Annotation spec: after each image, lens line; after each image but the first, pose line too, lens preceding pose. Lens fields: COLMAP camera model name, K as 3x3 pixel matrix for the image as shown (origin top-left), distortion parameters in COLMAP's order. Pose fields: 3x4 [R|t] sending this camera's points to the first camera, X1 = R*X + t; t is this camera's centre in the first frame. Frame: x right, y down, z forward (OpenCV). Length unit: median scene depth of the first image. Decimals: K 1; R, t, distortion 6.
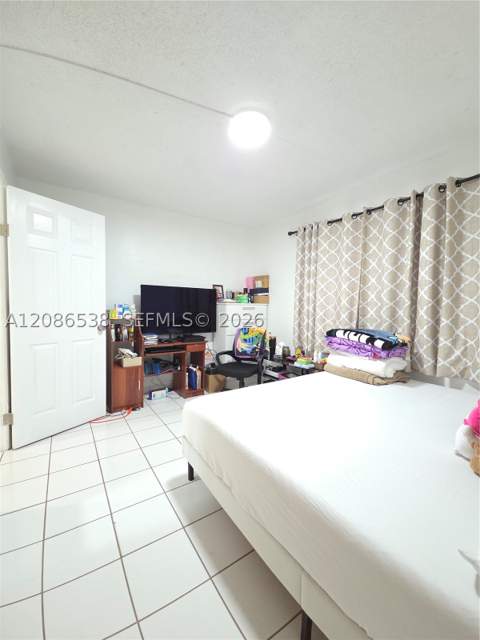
lens RADIAL K [[262.5, 0, 239.4], [0, 262.5, 319.3], [0, 0, 1]] dist [0.004645, -0.007986]
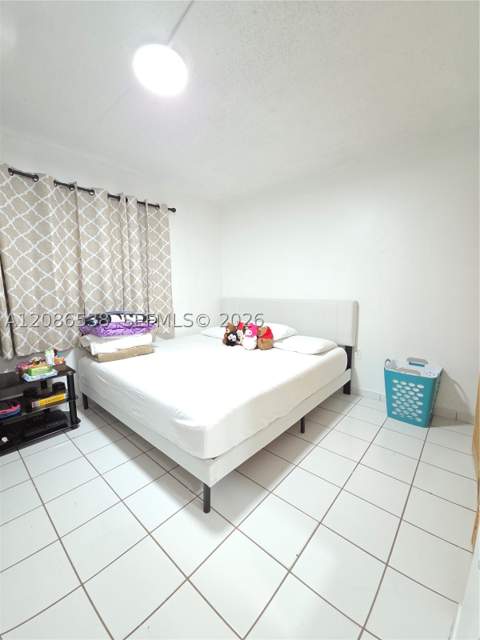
lens RADIAL K [[262.5, 0, 239.3], [0, 262.5, 320.0], [0, 0, 1]] dist [0.004645, -0.007986]
pose [[-0.255054, -0.143621, 0.956201, -0.678505], [0.052983, 0.985346, 0.162131, -0.074774], [-0.965474, 0.092014, -0.243707, 0.791066]]
